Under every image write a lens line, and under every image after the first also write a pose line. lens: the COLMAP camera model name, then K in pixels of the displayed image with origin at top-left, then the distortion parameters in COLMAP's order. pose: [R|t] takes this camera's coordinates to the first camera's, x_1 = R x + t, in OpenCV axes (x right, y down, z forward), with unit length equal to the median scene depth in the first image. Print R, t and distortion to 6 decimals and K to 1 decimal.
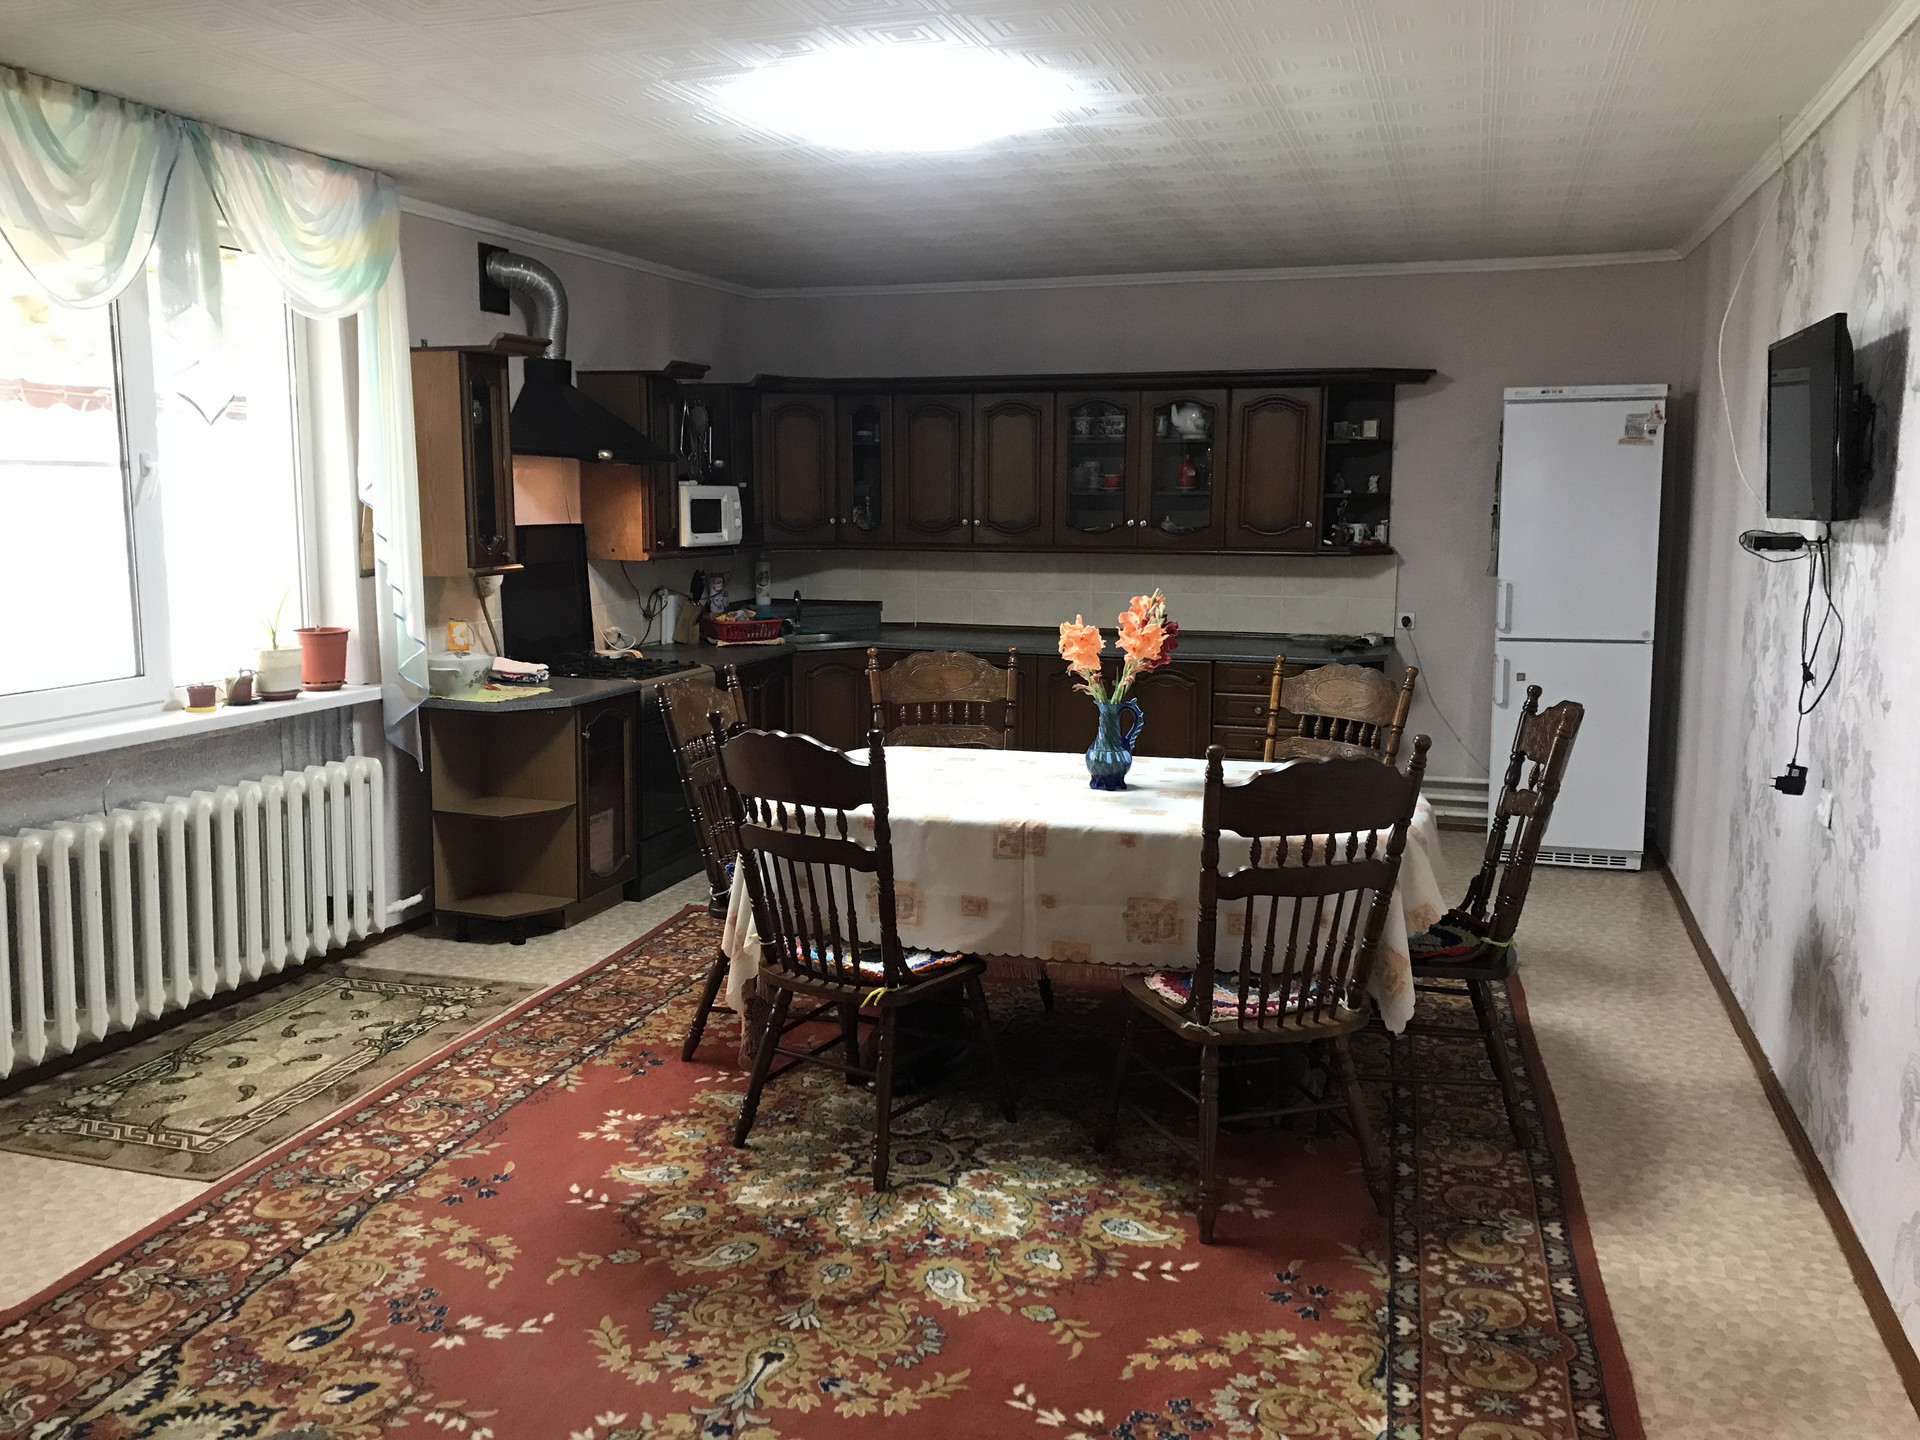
lens RADIAL K [[1585.7, 0, 960.7], [0, 1585.7, 727.2], [0, 0, 1]] dist [0.040430, -0.046718]
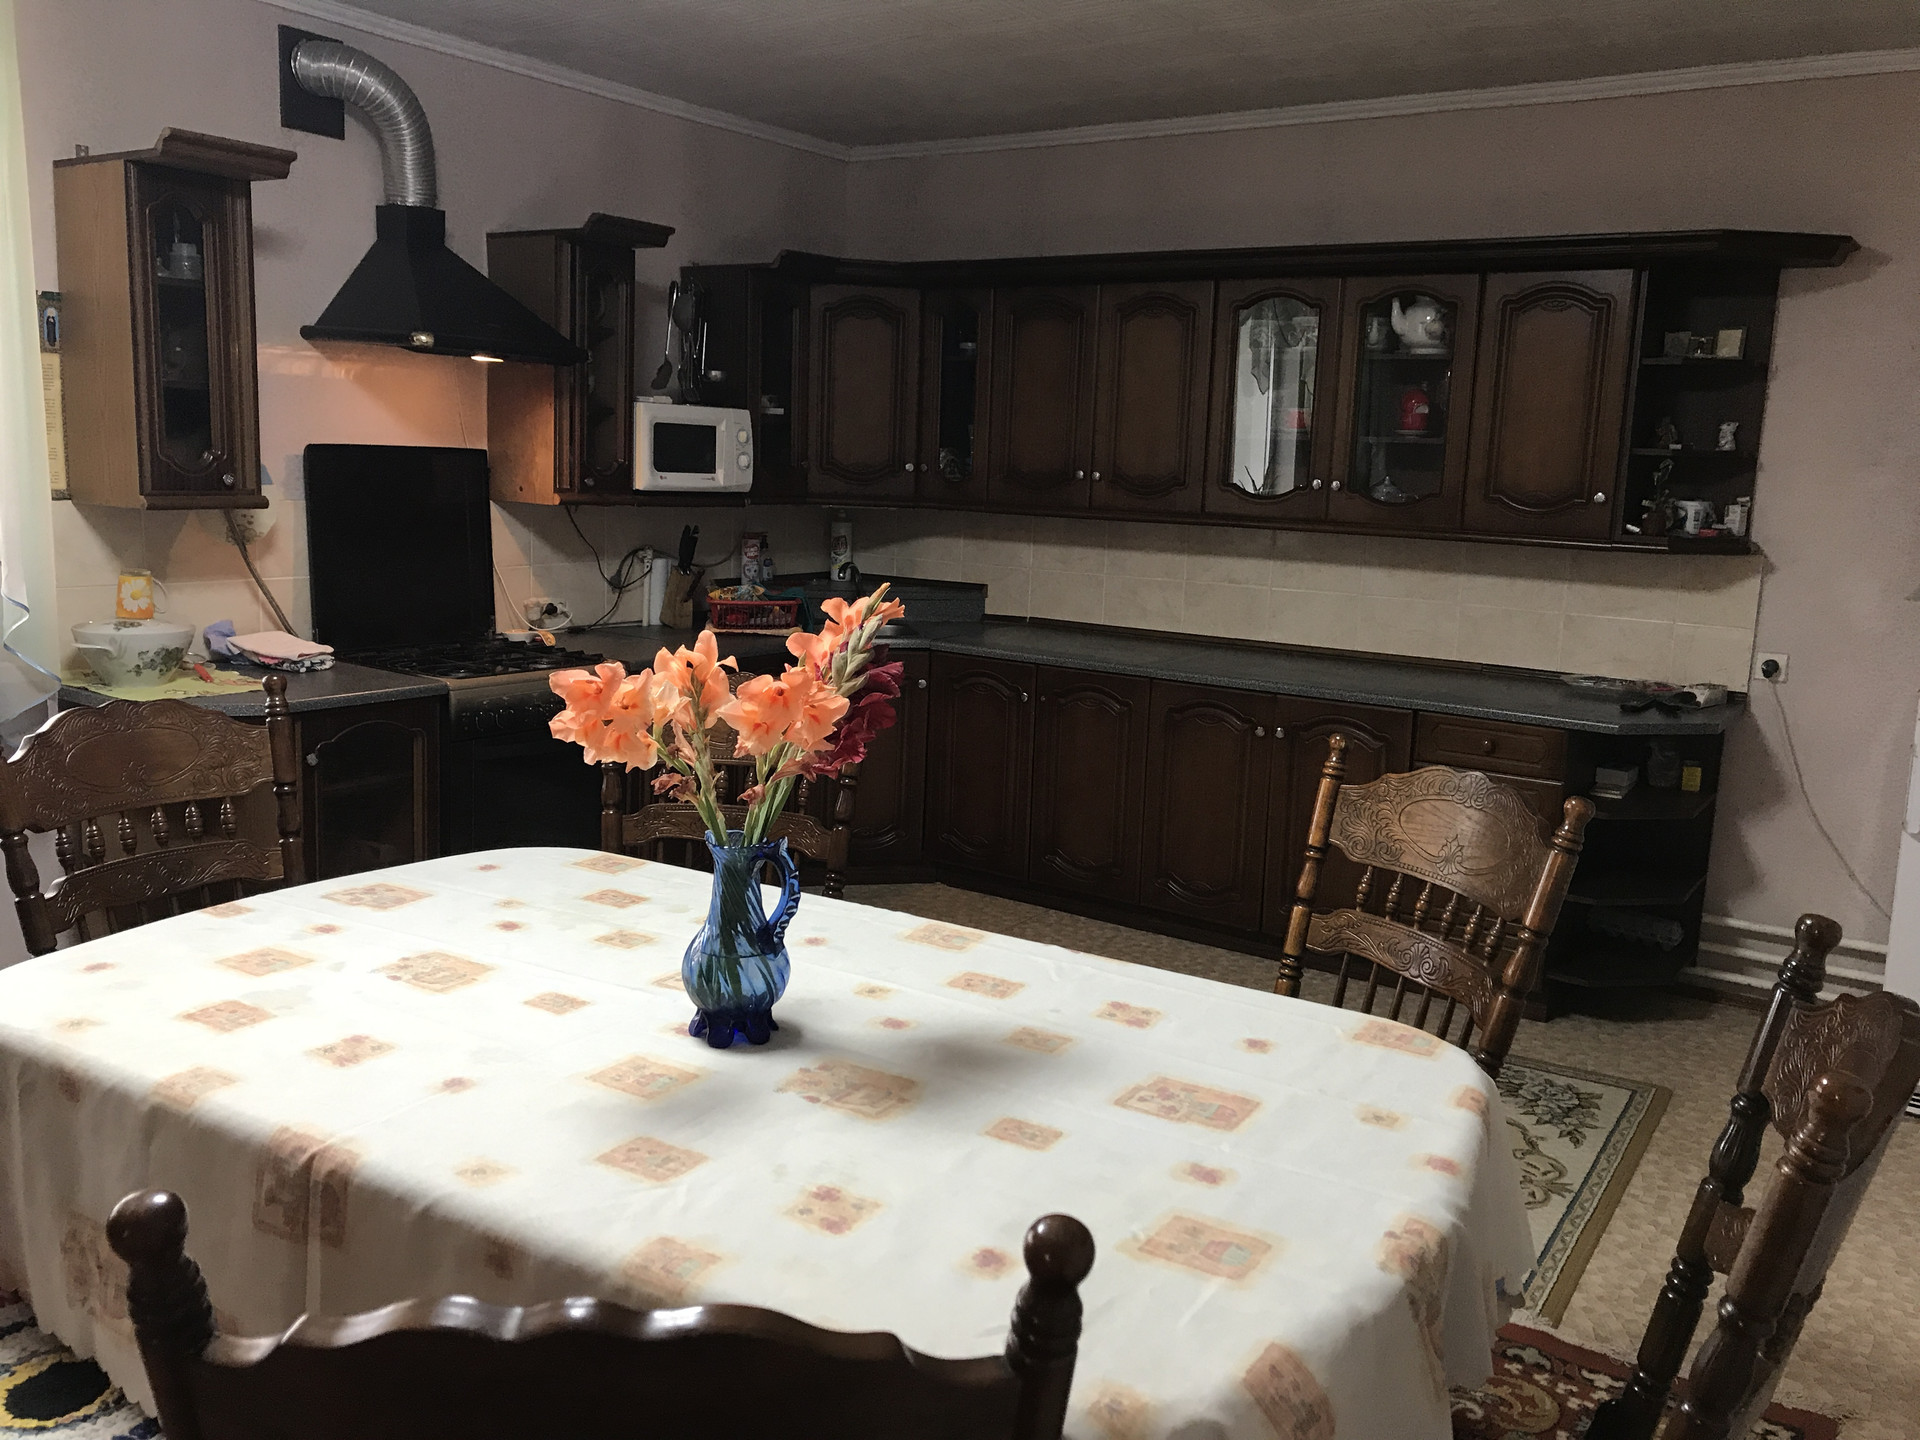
lens RADIAL K [[1585.7, 0, 964.6], [0, 1585.7, 716.5], [0, 0, 1]] dist [0.040430, -0.046718]
pose [[0.959744, 0.080526, -0.269086, 0.154797], [-0.078557, 0.996745, 0.018096, -0.036000], [0.269668, 0.003772, 0.962946, 0.346099]]
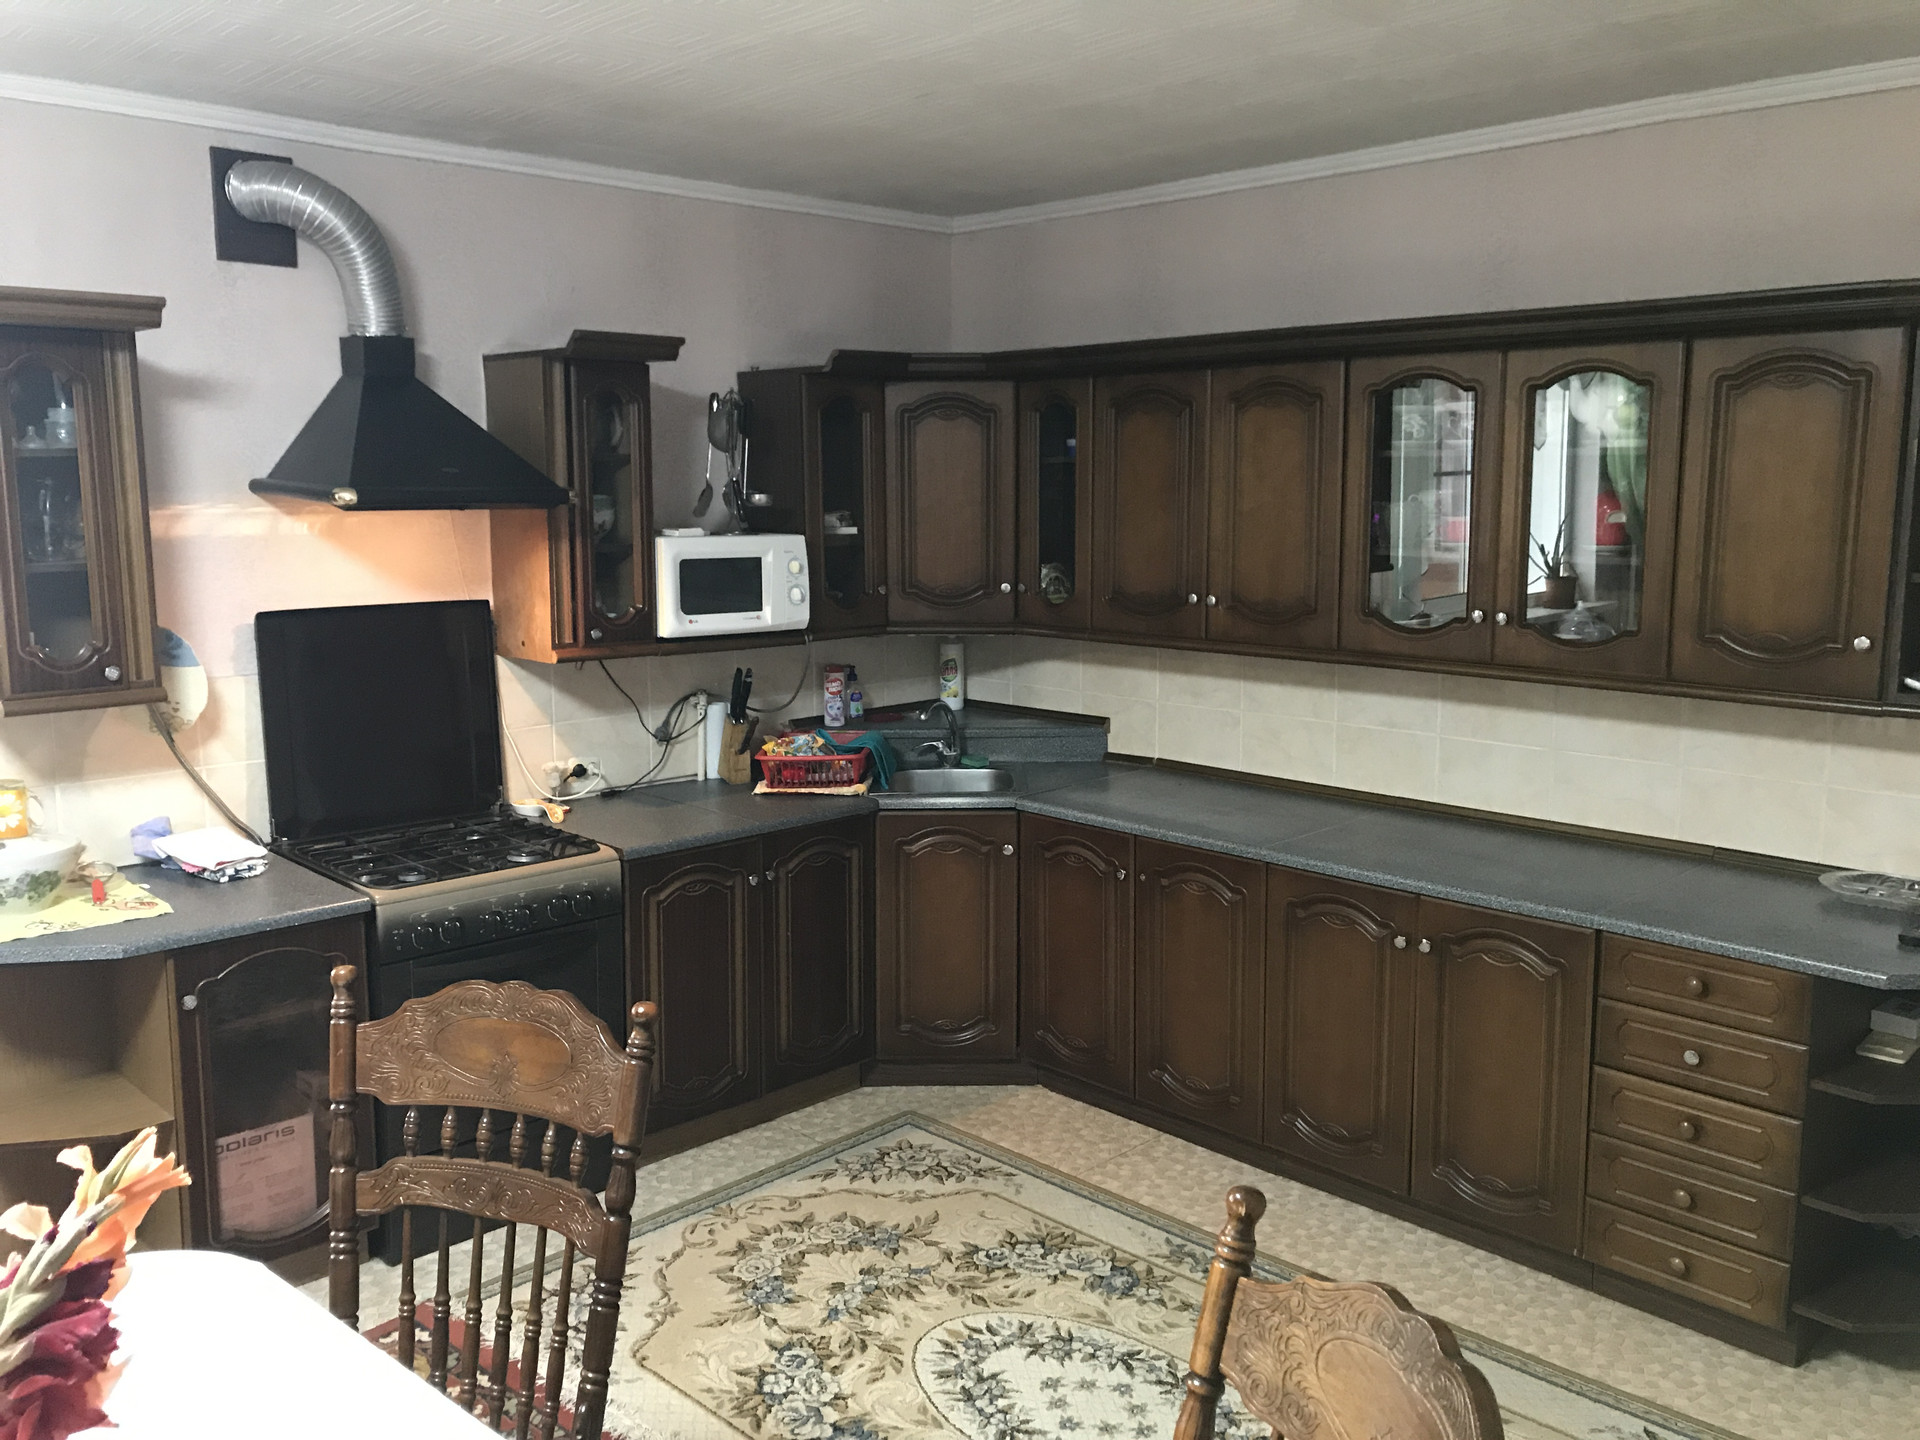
lens RADIAL K [[1585.7, 0, 963.4], [0, 1585.7, 712.6], [0, 0, 1]] dist [0.040430, -0.046718]
pose [[0.886966, 0.065686, -0.457139, 0.199233], [-0.068248, 0.997609, 0.010927, -0.094916], [0.456763, 0.021507, 0.889328, 0.489903]]
